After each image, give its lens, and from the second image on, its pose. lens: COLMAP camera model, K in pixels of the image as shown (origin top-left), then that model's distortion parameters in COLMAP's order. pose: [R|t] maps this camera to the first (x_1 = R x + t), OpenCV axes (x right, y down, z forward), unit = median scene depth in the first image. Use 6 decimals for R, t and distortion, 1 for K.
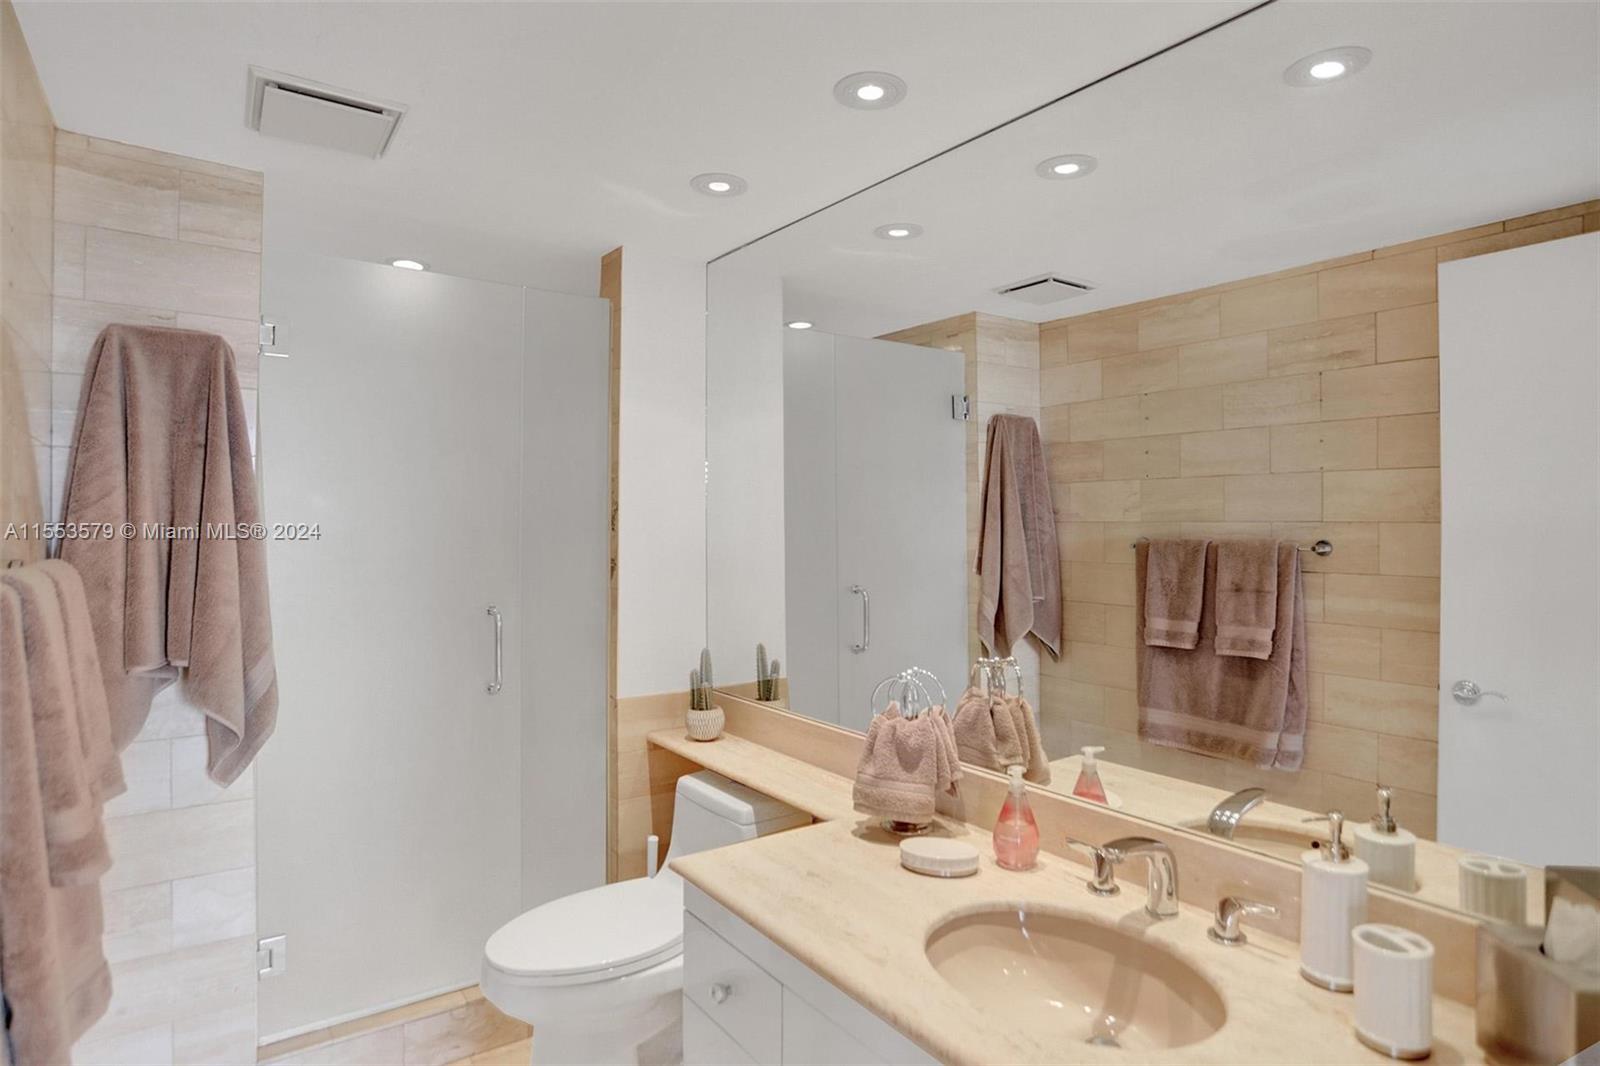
lens RADIAL K [[845.0, 0, 798.4], [0, 845.0, 528.9], [0, 0, 1]] dist [-0.059533, 0.027897]
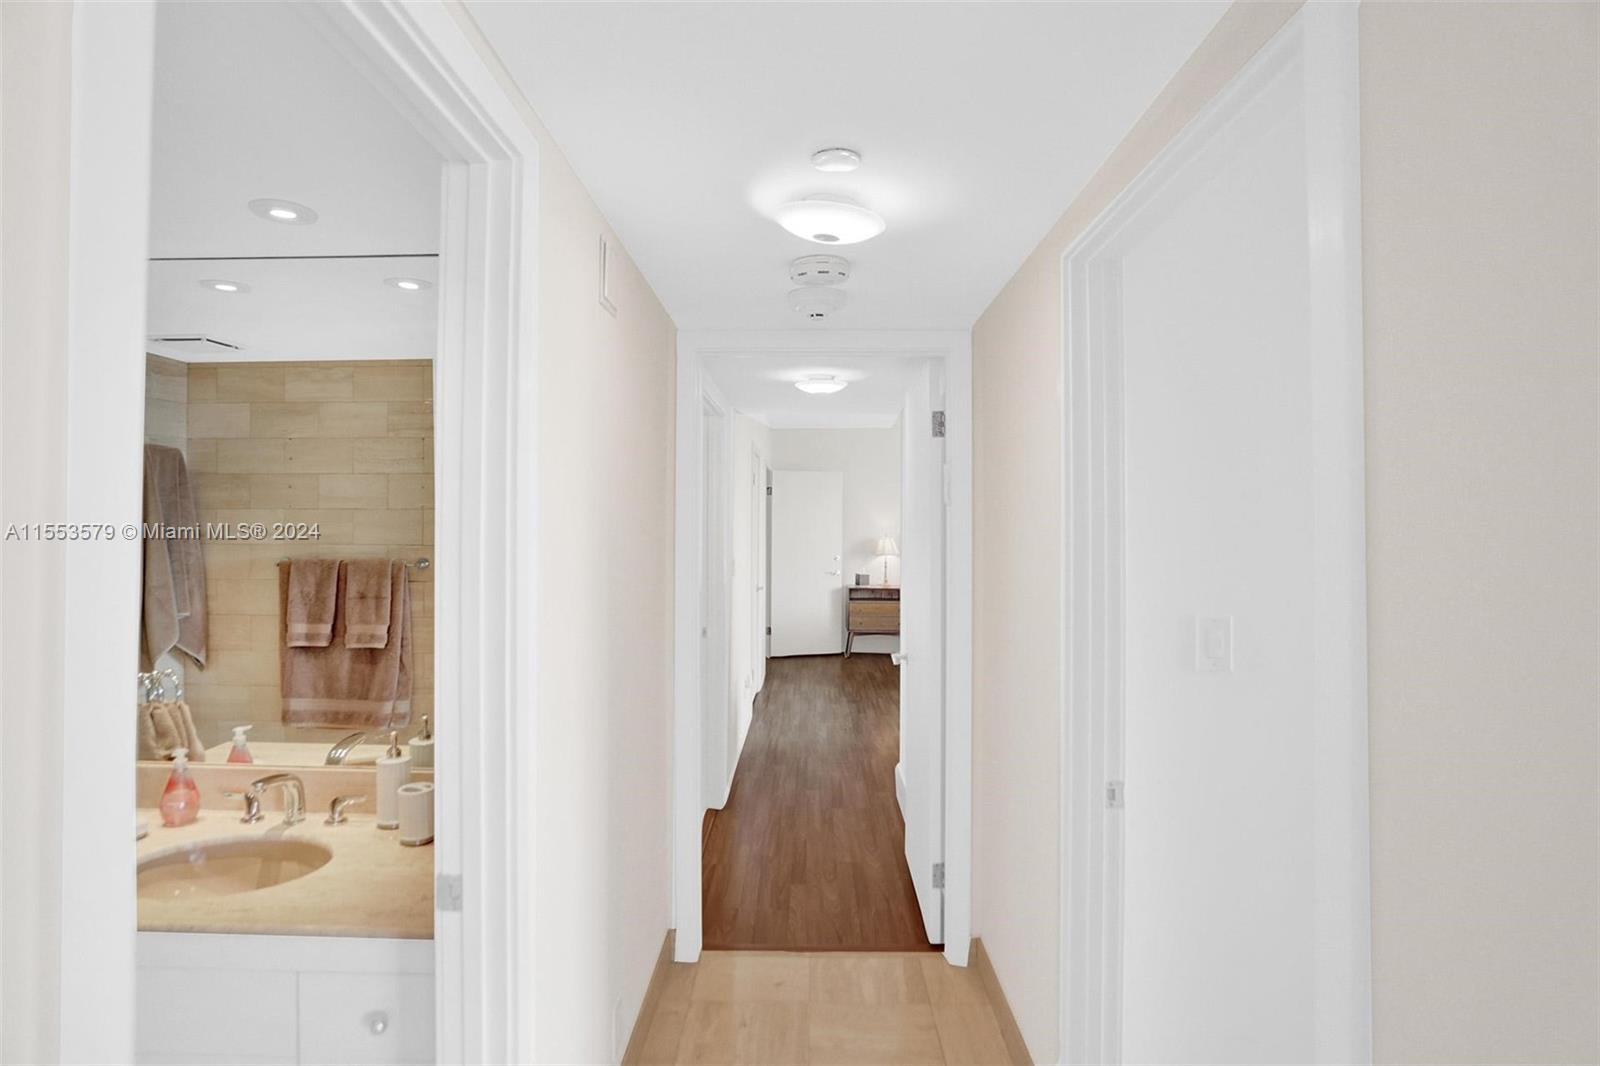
lens RADIAL K [[845.0, 0, 794.5], [0, 845.0, 507.3], [0, 0, 1]] dist [-0.059533, 0.027897]
pose [[0.595796, 0.013175, 0.803028, -0.126587], [-0.001802, 0.999885, -0.015067, -0.051621], [-0.803134, 0.007530, 0.595751, -0.340634]]
